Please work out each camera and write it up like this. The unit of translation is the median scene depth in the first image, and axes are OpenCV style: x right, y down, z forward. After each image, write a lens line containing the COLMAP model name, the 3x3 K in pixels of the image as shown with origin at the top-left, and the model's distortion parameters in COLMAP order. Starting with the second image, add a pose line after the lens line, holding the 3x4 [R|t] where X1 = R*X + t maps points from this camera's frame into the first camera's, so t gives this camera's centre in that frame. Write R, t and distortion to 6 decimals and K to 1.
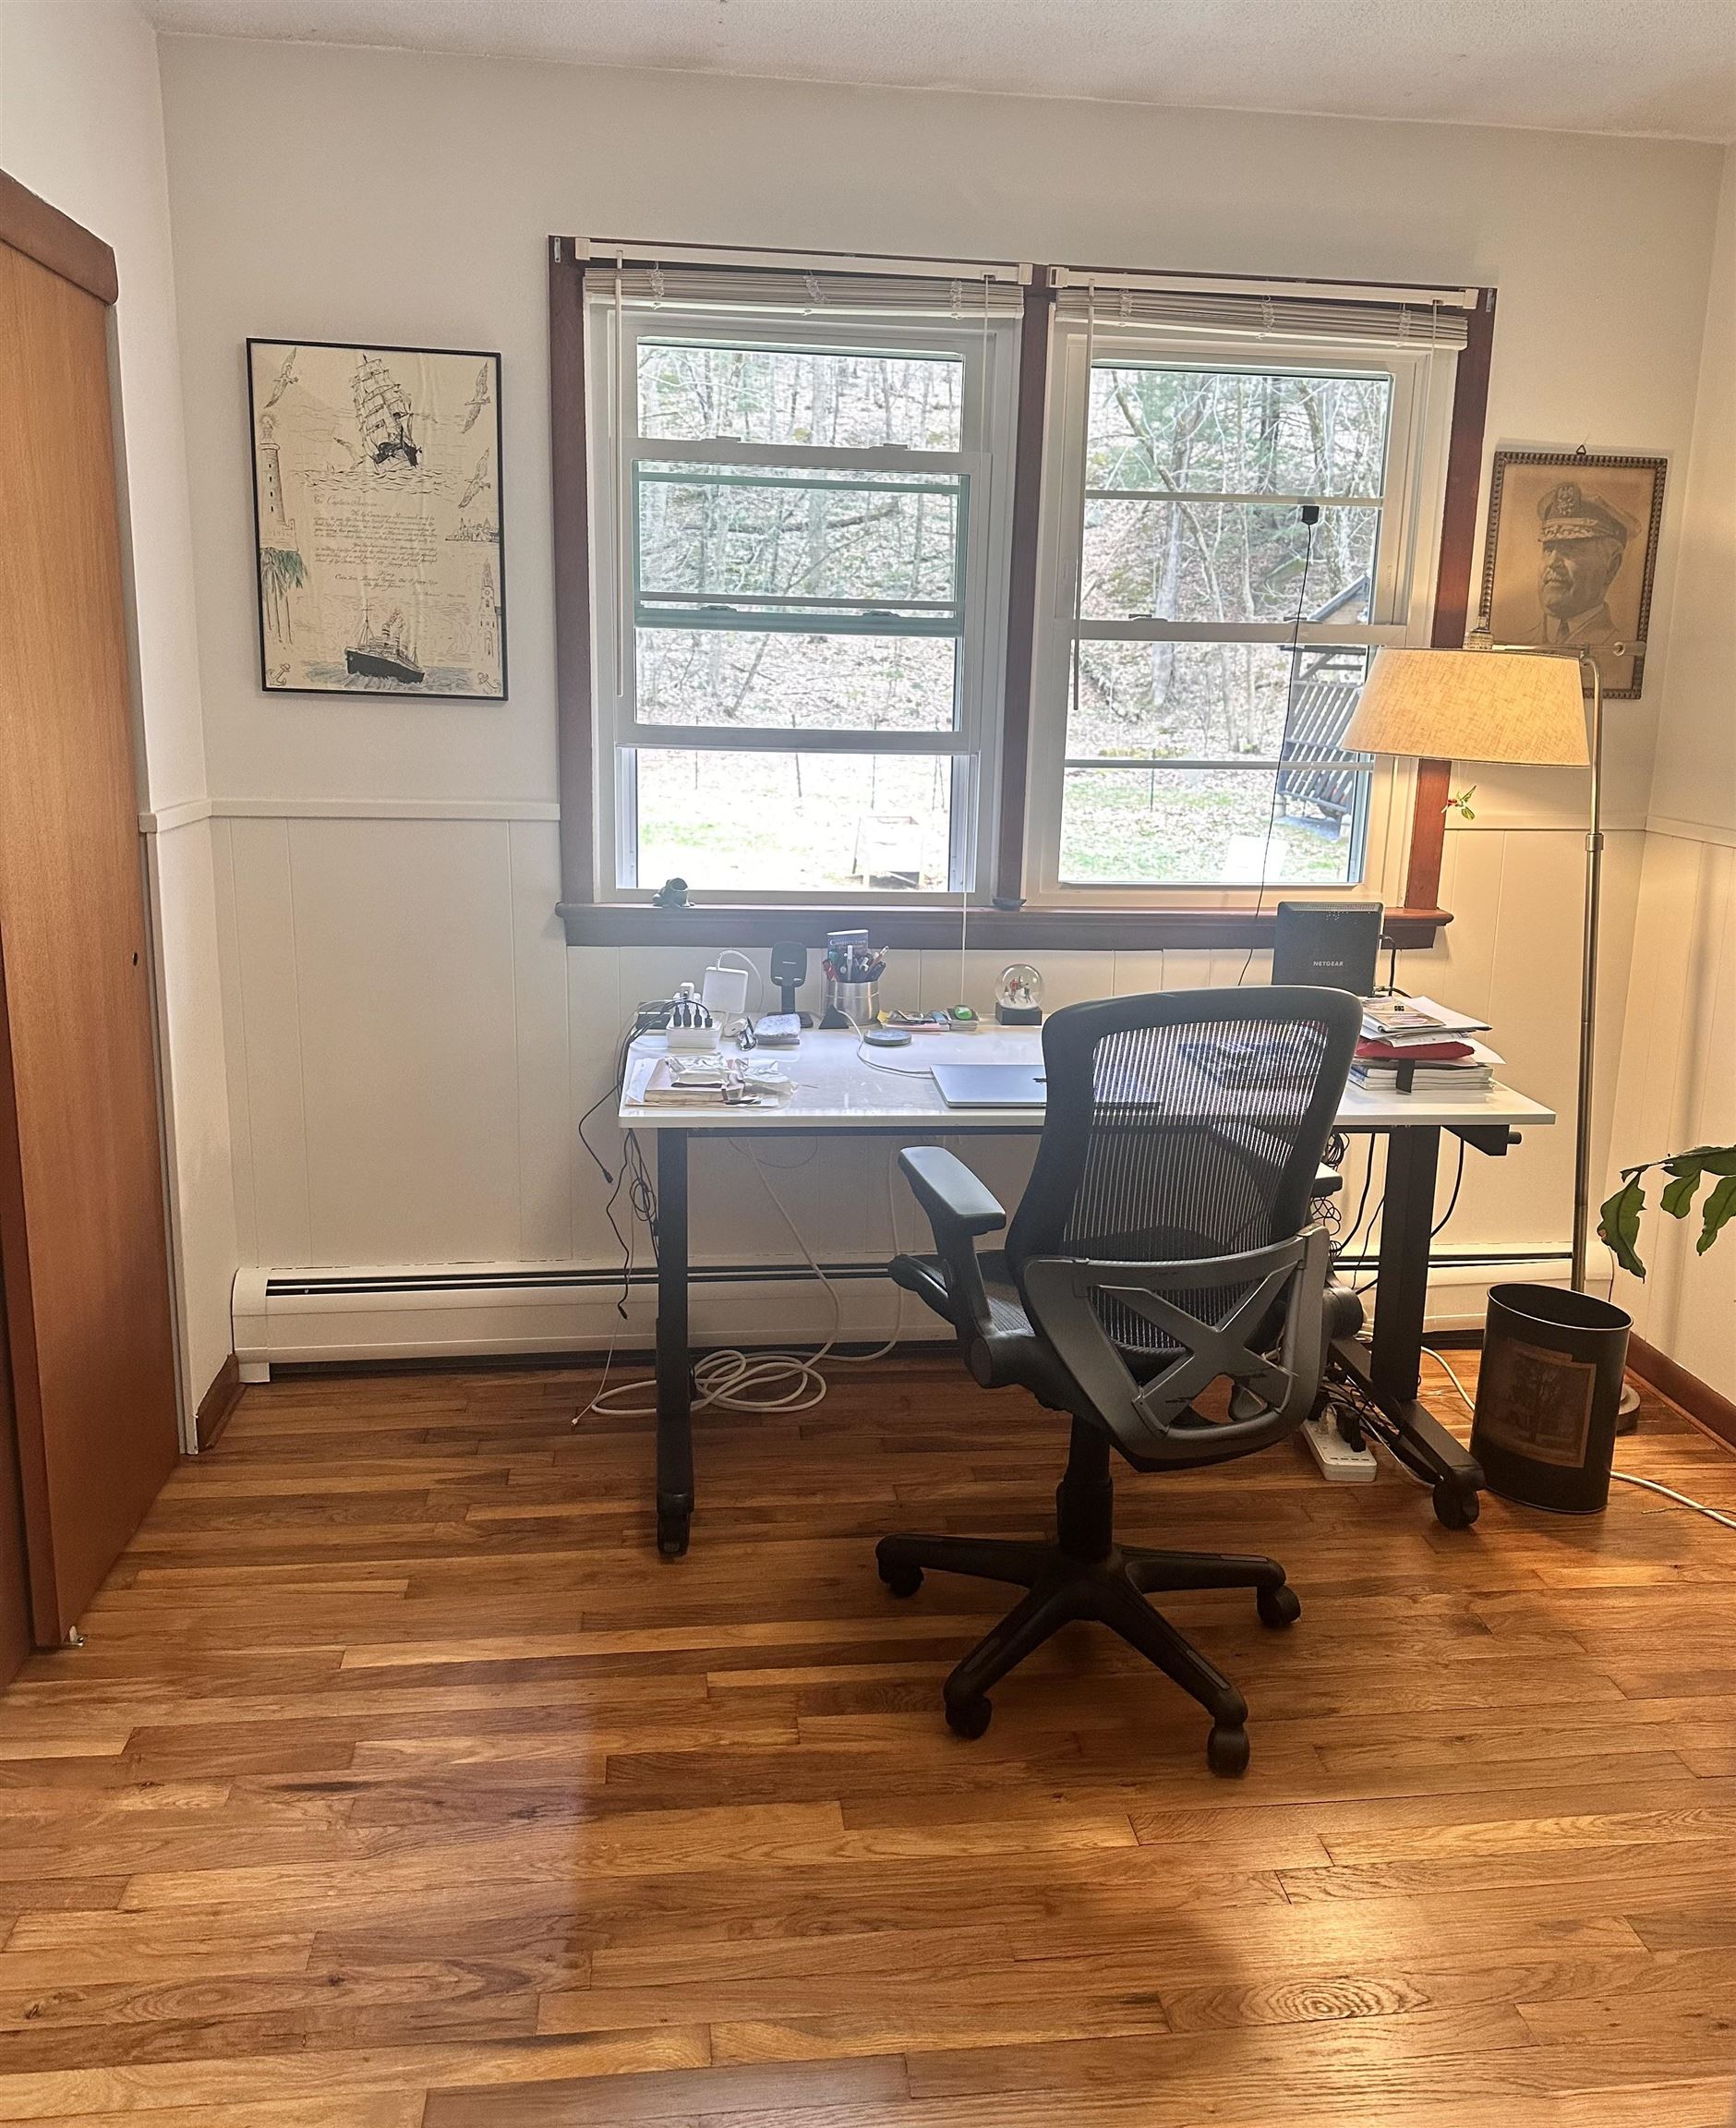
lens RADIAL K [[1655.2, 0, 865.4], [0, 1655.2, 1052.2], [0, 0, 1]] dist [0.057502, -0.059037]
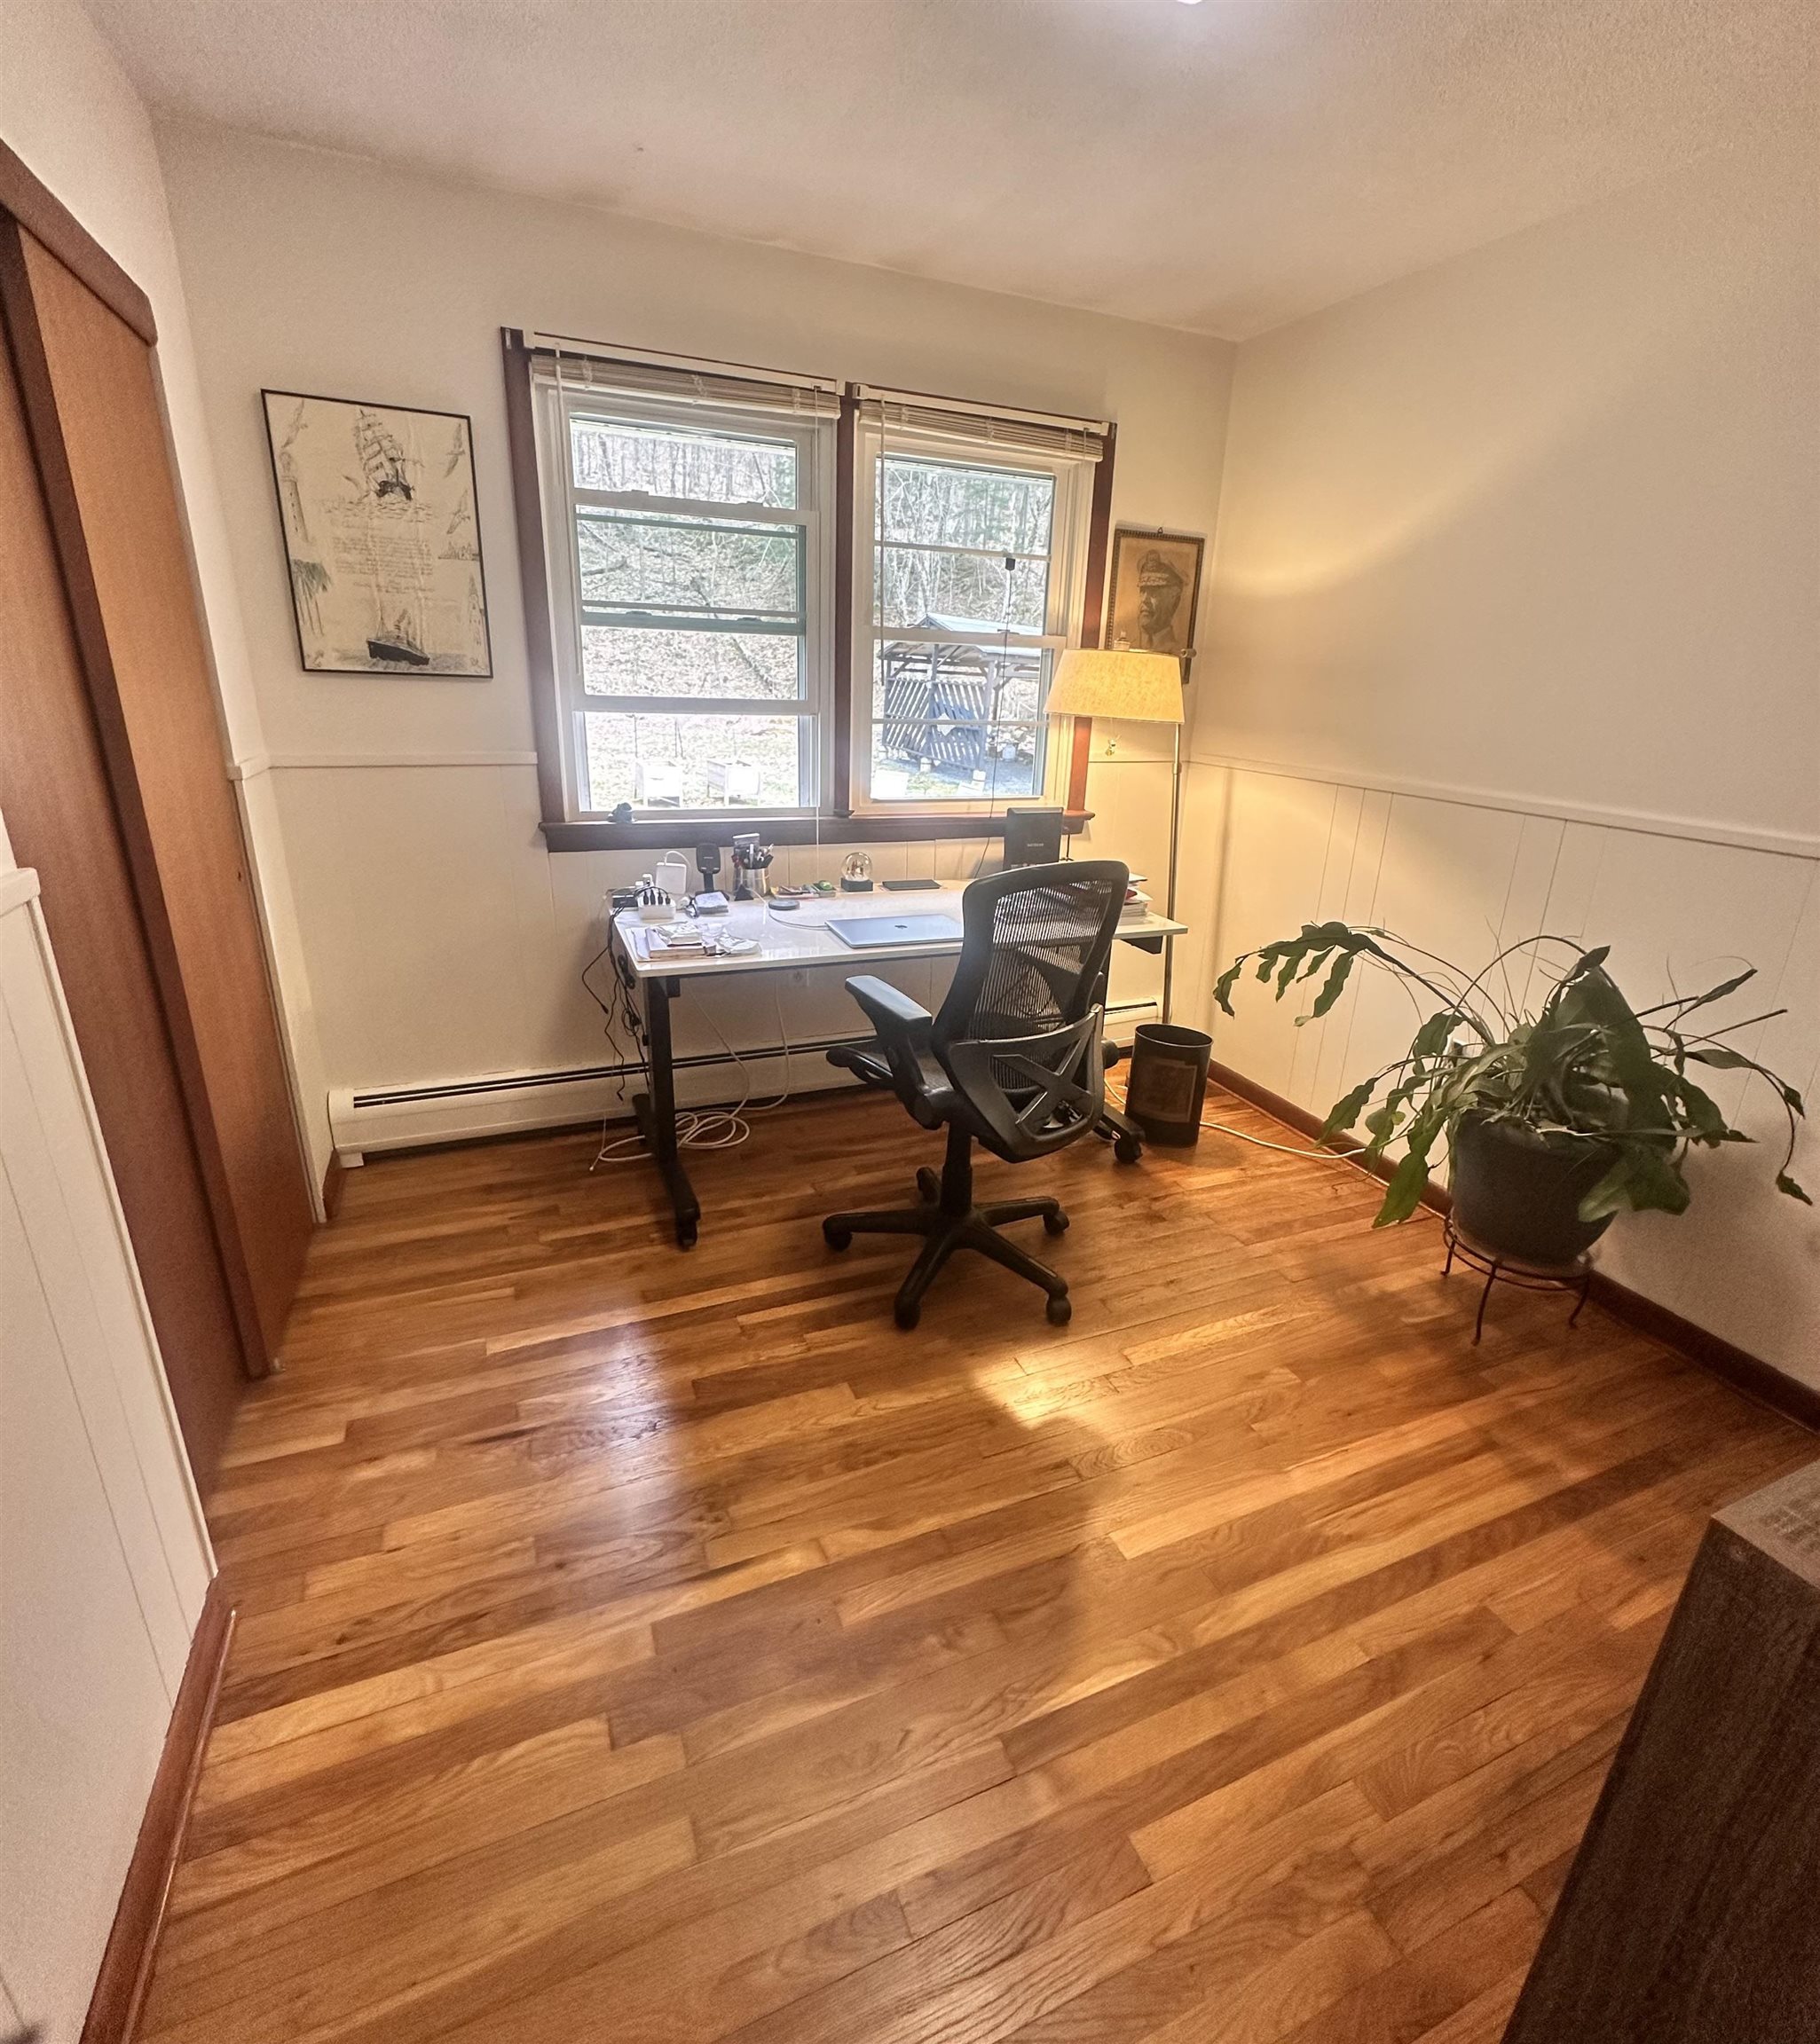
lens RADIAL K [[964.7, 0, 909.5], [0, 964.7, 1022.3], [0, 0, 1]] dist [-0.000336, 0.002512]
pose [[0.961326, -0.087110, 0.261276, -0.122591], [0.054189, 0.989944, 0.130671, -0.011153], [-0.270031, -0.111459, 0.956379, 0.093029]]
